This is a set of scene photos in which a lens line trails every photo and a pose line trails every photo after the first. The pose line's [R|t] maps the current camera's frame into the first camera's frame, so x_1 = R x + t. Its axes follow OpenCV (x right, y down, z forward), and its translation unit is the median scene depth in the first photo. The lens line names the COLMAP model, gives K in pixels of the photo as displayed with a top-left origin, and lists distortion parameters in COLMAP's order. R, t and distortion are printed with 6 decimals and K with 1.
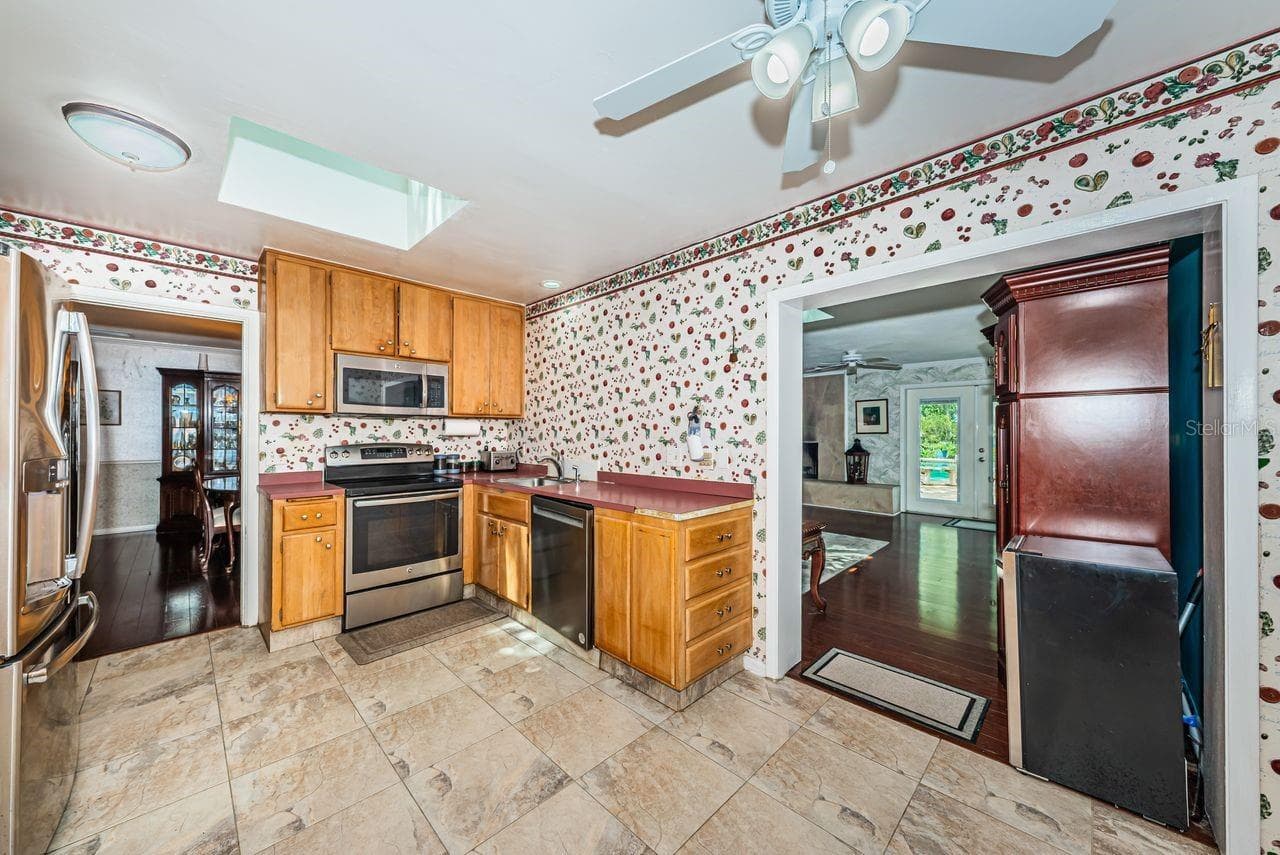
lens RADIAL K [[455.7, 0, 643.3], [0, 455.7, 432.3], [0, 0, 1]] dist [-0.001244, 0.000065]
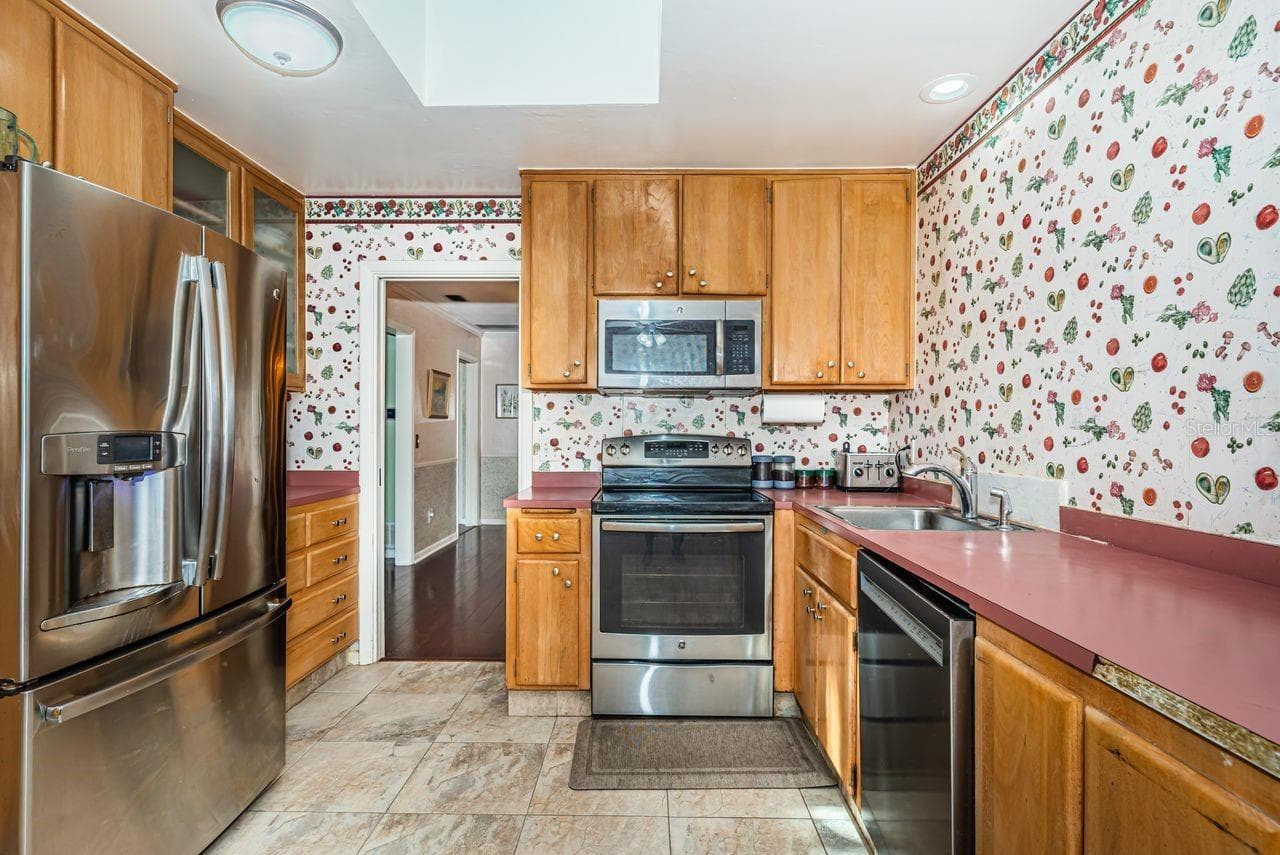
lens RADIAL K [[625.4, 0, 639.0], [0, 625.4, 431.0], [0, 0, 1]] dist [0.000943, 0.000104]
pose [[0.687940, 0.000940, -0.725767, 0.043104], [-0.001837, 0.999998, -0.000446, 0.020502], [0.725765, 0.001640, 0.687940, 0.362324]]
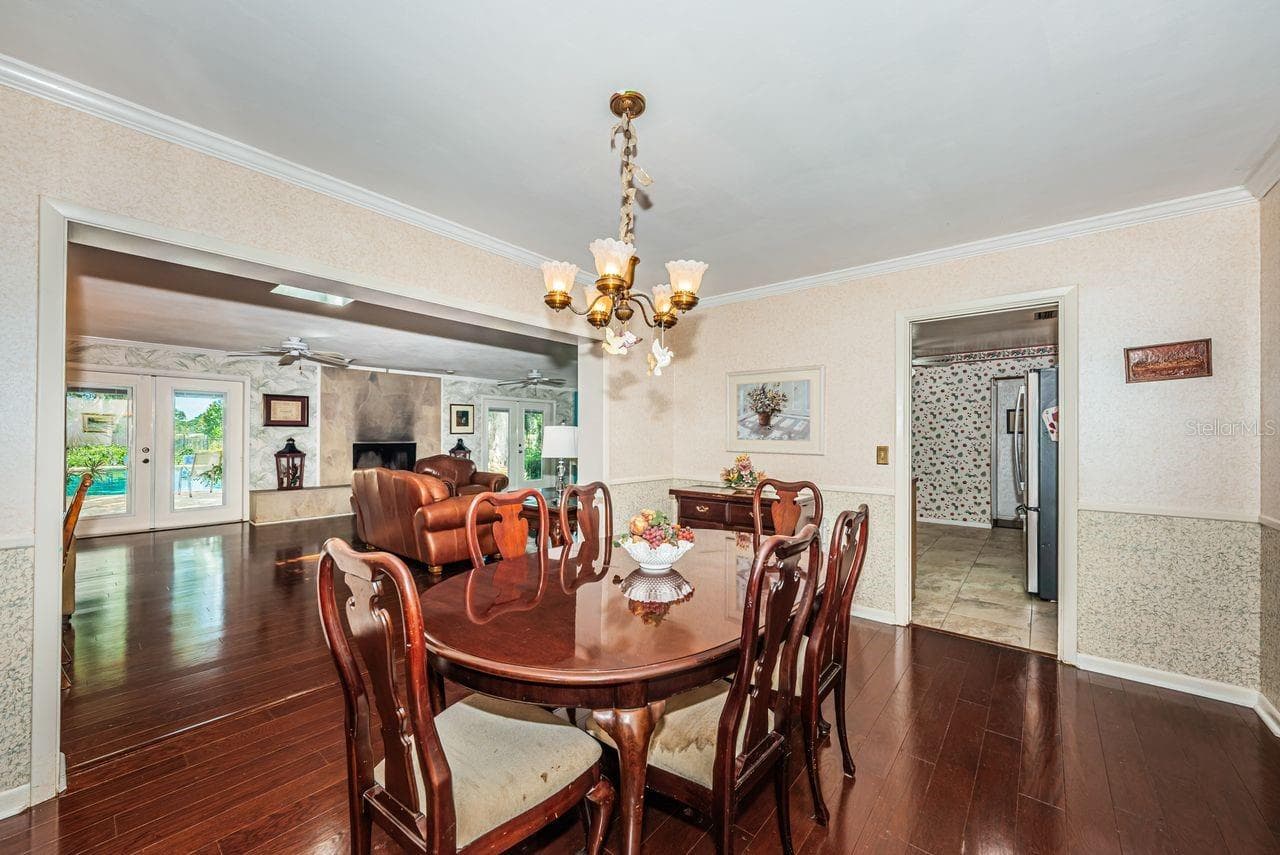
lens RADIAL K [[455.7, 0, 641.1], [0, 455.7, 438.2], [0, 0, 1]] dist [-0.001244, 0.000065]
pose [[-0.057176, -0.004052, 0.998356, -1.677211], [-0.011478, 0.999928, 0.003401, 0.013582], [-0.998298, -0.011265, -0.057219, 1.499064]]
